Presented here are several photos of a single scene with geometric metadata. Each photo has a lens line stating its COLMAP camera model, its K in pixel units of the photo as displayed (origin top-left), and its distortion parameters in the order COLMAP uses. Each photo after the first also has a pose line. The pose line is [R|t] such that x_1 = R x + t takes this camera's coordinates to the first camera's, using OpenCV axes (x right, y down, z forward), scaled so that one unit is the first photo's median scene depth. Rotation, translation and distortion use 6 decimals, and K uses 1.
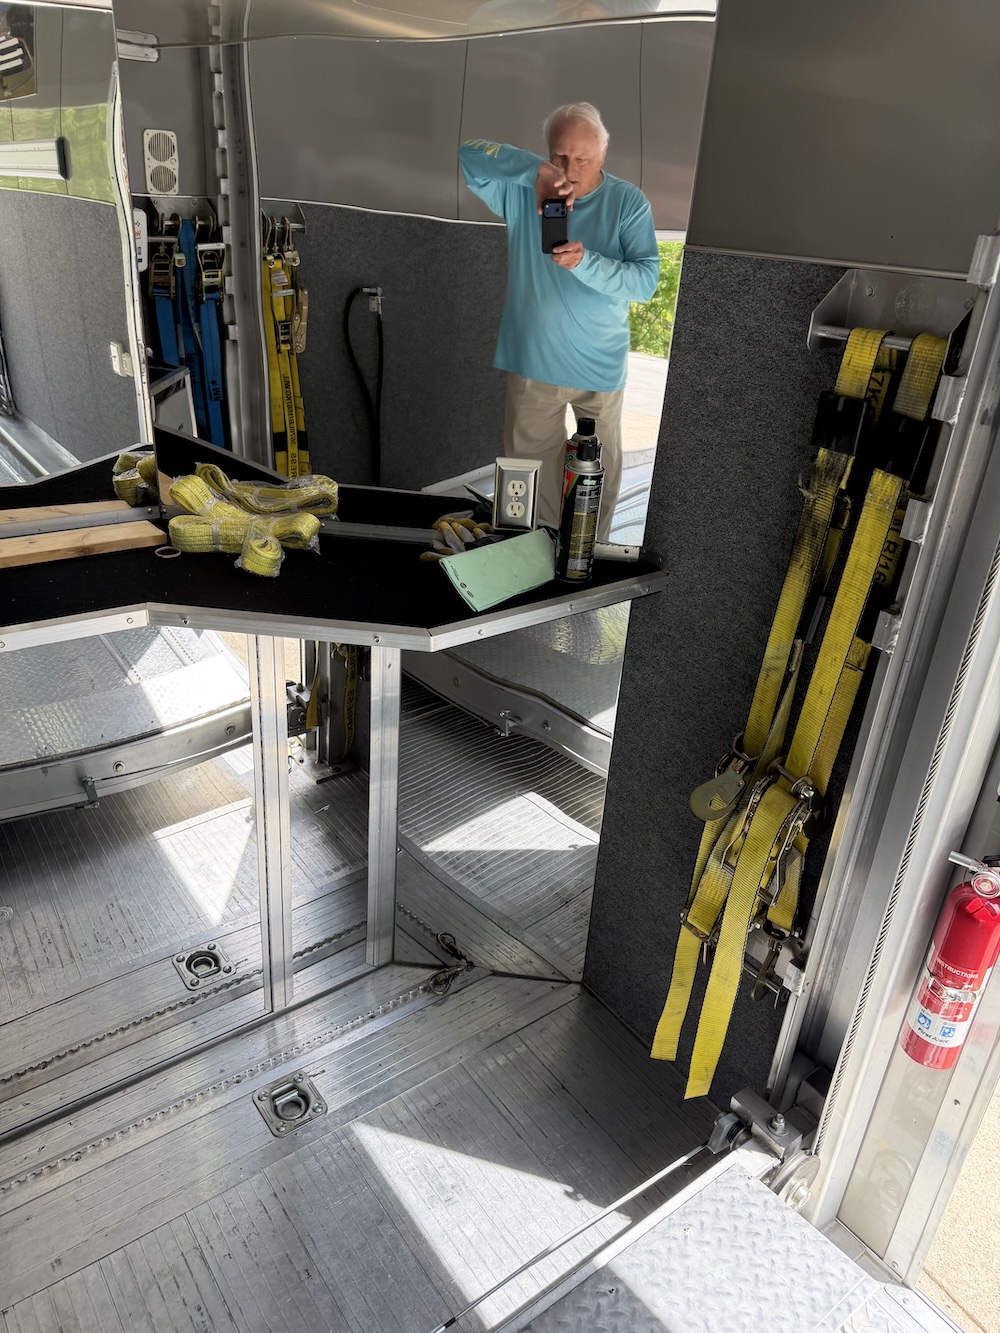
lens RADIAL K [[956.9, 0, 500.5], [0, 956.9, 682.4], [0, 0, 1]] dist [0.057835, -0.097602]
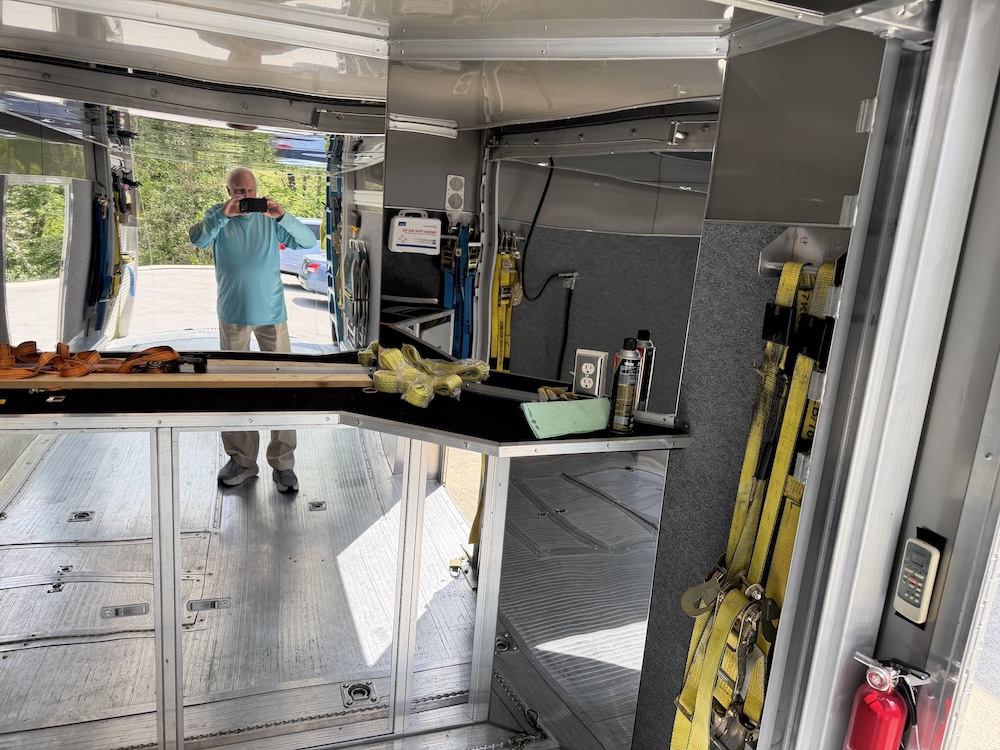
lens RADIAL K [[724.0, 0, 499.7], [0, 724.0, 377.7], [0, 0, 1]] dist [-0.001936, -0.001694]
pose [[0.952819, 0.078822, -0.293128, 0.226199], [-0.155192, 0.956438, -0.247267, 0.115735], [0.260868, 0.281091, 0.923545, -0.073925]]
